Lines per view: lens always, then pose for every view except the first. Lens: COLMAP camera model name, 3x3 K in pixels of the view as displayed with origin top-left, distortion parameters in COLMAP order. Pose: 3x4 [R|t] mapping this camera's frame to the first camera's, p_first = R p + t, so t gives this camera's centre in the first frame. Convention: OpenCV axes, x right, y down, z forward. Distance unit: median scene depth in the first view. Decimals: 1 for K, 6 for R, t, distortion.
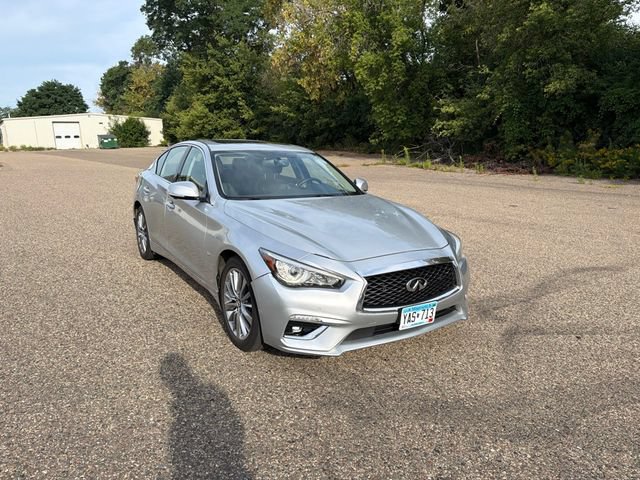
lens RADIAL K [[447.8, 0, 321.1], [0, 447.8, 238.2], [0, 0, 1]] dist [0.047432, -0.061858]
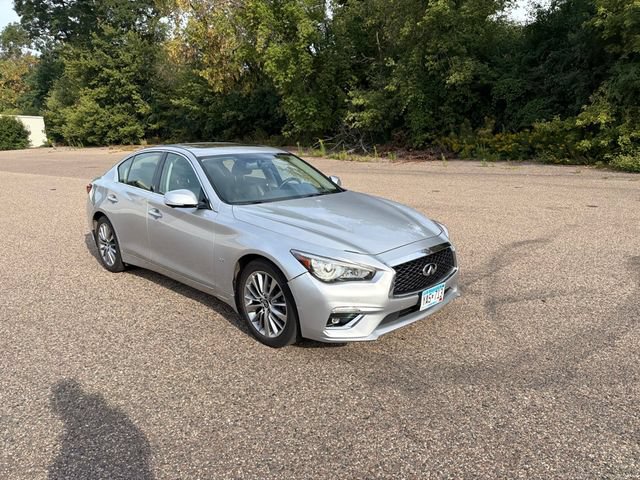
lens RADIAL K [[448.0, 0, 321.2], [0, 448.0, 245.2], [0, 0, 1]] dist [0.043857, -0.055602]
pose [[0.975946, -0.086068, 0.200306, -0.037335], [0.079430, 0.995999, 0.040959, -0.003463], [-0.203029, -0.024063, 0.978877, -0.006900]]
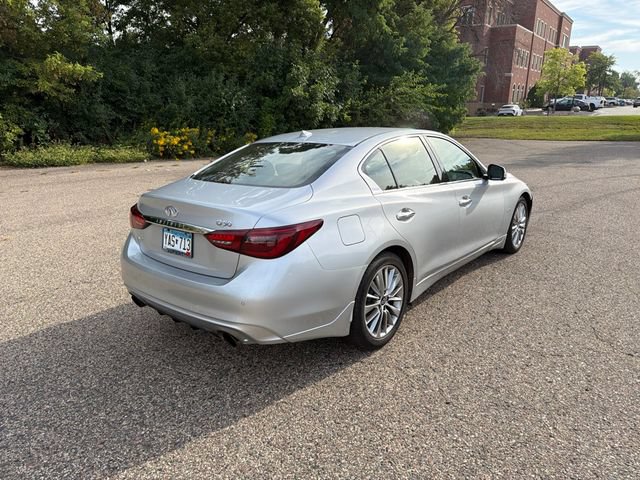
lens RADIAL K [[448.0, 0, 321.2], [0, 448.0, 245.2], [0, 0, 1]] dist [0.043857, -0.055602]
pose [[-0.296545, -0.264911, 0.917542, -0.222225], [0.203760, 0.921086, 0.331788, -0.071120], [-0.933029, 0.285348, -0.219165, 0.303202]]
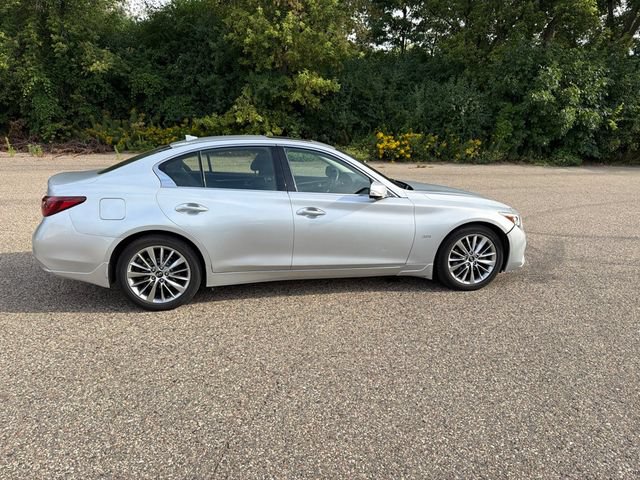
lens RADIAL K [[448.0, 0, 321.2], [0, 448.0, 245.2], [0, 0, 1]] dist [0.043857, -0.055602]
pose [[0.372066, -0.248676, 0.894275, -0.234363], [0.183433, 0.964142, 0.191786, -0.036680], [-0.909901, 0.092682, 0.404340, 0.126508]]
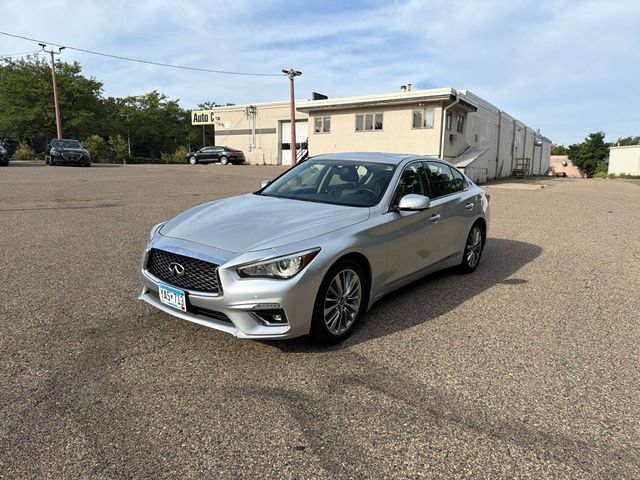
lens RADIAL K [[444.9, 0, 321.7], [0, 444.9, 241.1], [0, 0, 1]] dist [0.080182, -0.117310]
pose [[0.334609, 0.171102, -0.926694, 0.182029], [-0.223320, 0.969764, 0.098419, -0.020640], [0.915514, 0.174017, 0.362702, 0.123875]]
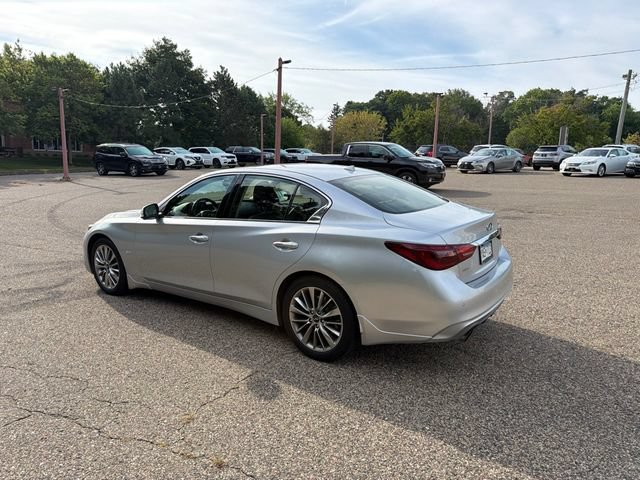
lens RADIAL K [[447.7, 0, 316.6], [0, 447.7, 242.2], [0, 0, 1]] dist [0.042022, -0.049865]
pose [[-0.932068, 0.056618, -0.357831, 0.022324], [-0.086536, 0.924328, 0.371658, -0.095092], [0.351796, 0.377376, -0.856637, 0.428431]]
